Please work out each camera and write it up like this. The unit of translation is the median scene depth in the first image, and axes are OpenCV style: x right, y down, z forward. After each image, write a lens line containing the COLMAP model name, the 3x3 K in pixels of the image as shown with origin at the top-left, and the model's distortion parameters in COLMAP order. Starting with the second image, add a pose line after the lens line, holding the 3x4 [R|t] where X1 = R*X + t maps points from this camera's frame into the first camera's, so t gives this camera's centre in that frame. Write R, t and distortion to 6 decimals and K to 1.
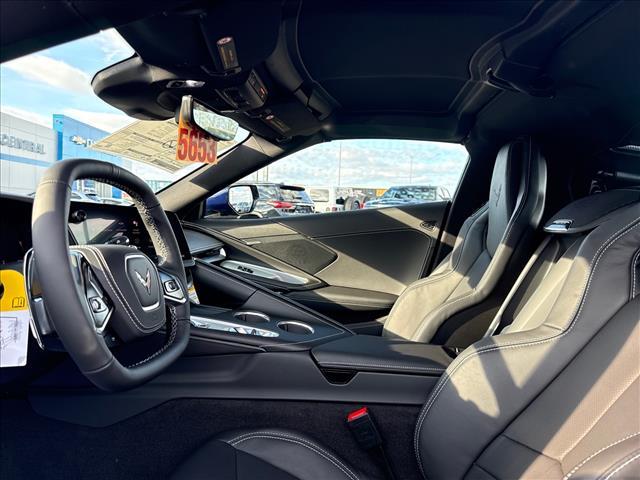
lens RADIAL K [[452.8, 0, 317.9], [0, 452.8, 243.7], [0, 0, 1]] dist [0.015469, -0.039016]
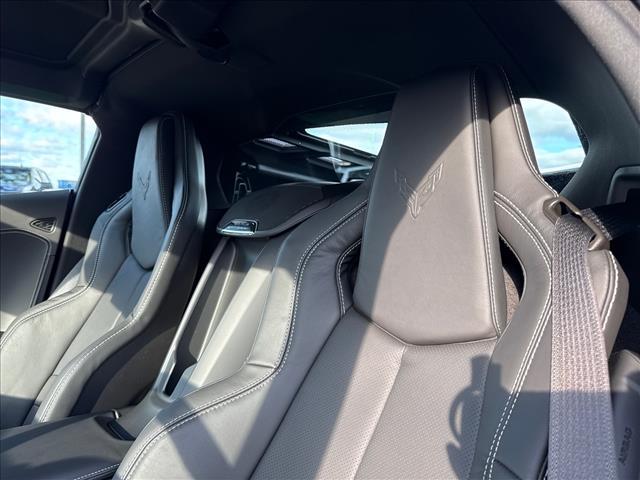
lens RADIAL K [[452.8, 0, 318.2], [0, 452.8, 243.0], [0, 0, 1]] dist [0.015469, -0.039016]
pose [[0.682362, -0.060191, 0.728532, 0.026543], [0.039961, 0.998186, 0.045042, -0.029027], [-0.729921, -0.001622, 0.683529, 0.241951]]
